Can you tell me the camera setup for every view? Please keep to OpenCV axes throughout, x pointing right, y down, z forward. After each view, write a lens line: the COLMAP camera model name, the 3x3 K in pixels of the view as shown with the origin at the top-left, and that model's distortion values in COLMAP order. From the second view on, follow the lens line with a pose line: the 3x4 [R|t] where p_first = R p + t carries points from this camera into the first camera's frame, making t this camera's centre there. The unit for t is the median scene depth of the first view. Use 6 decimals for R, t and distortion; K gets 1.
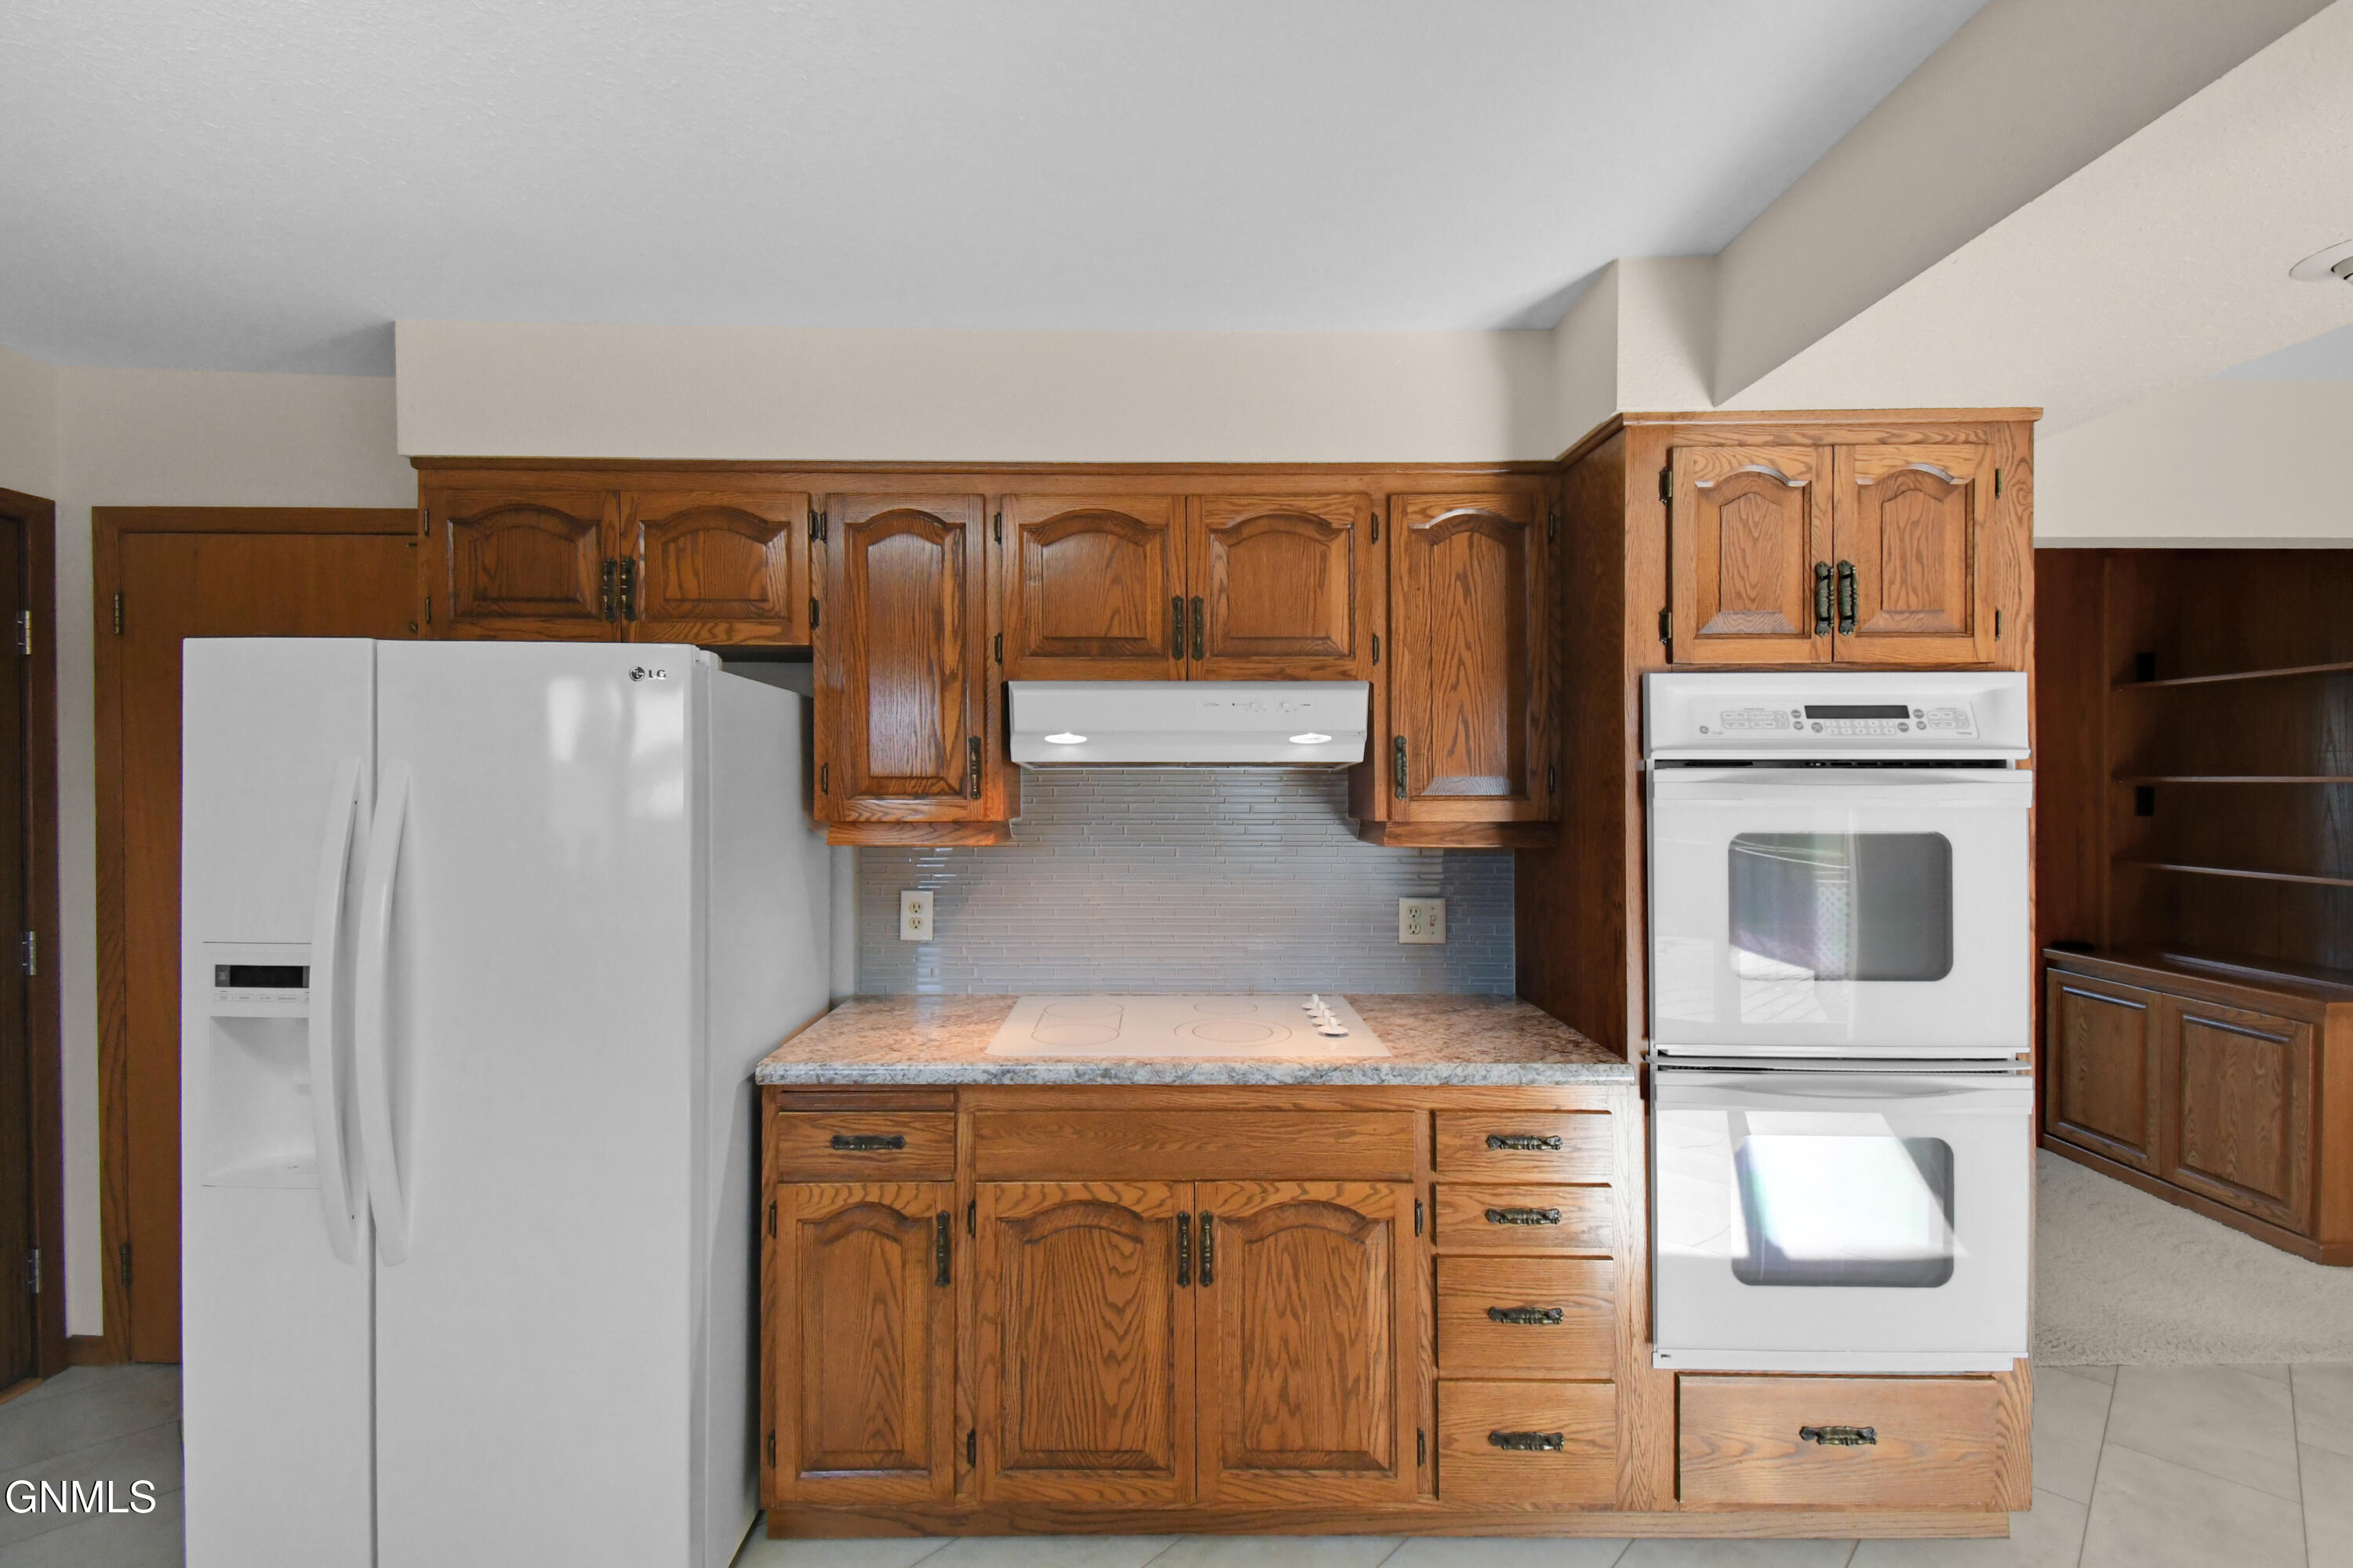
lens RADIAL K [[1028.0, 0, 1167.8], [0, 1028.0, 780.3], [0, 0, 1]] dist [0.023479, -0.009056]
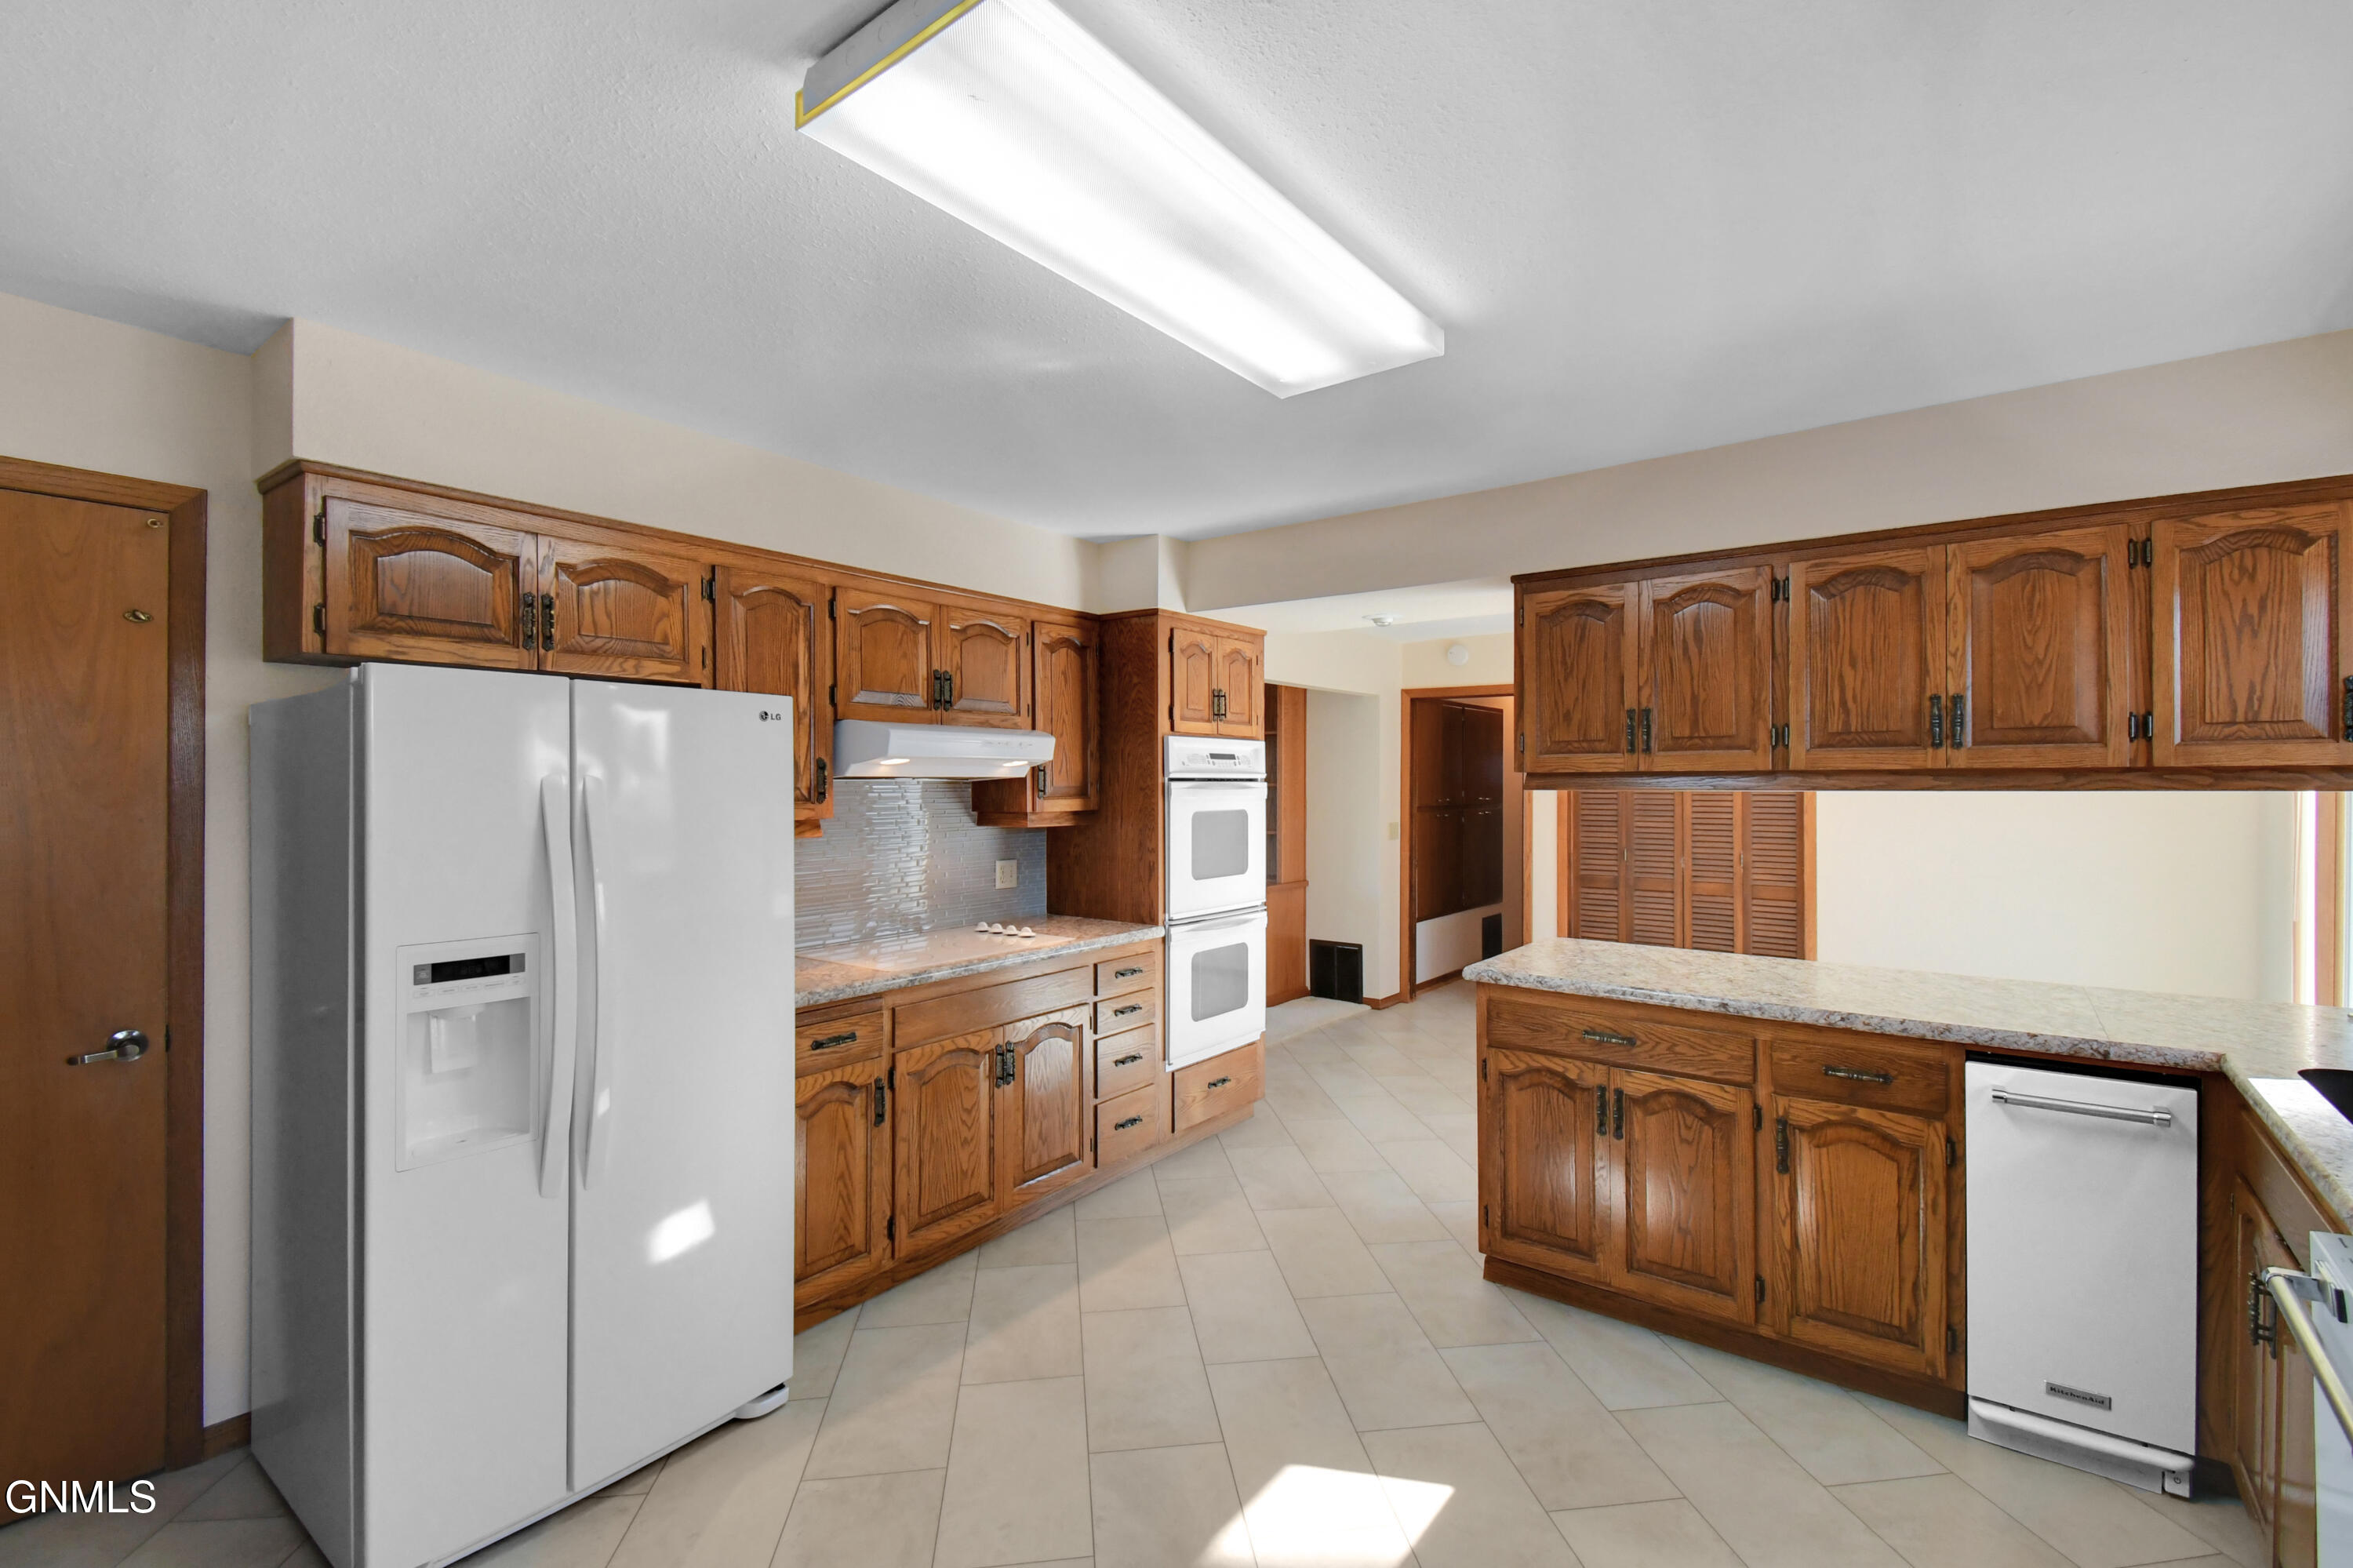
lens RADIAL K [[1028.0, 0, 1177.6], [0, 1028.0, 787.1], [0, 0, 1]] dist [0.023479, -0.009056]
pose [[0.606179, -0.005122, 0.795312, -1.145882], [0.001709, 0.999985, 0.005137, -0.011830], [-0.795326, -0.001754, 0.606179, -0.257889]]
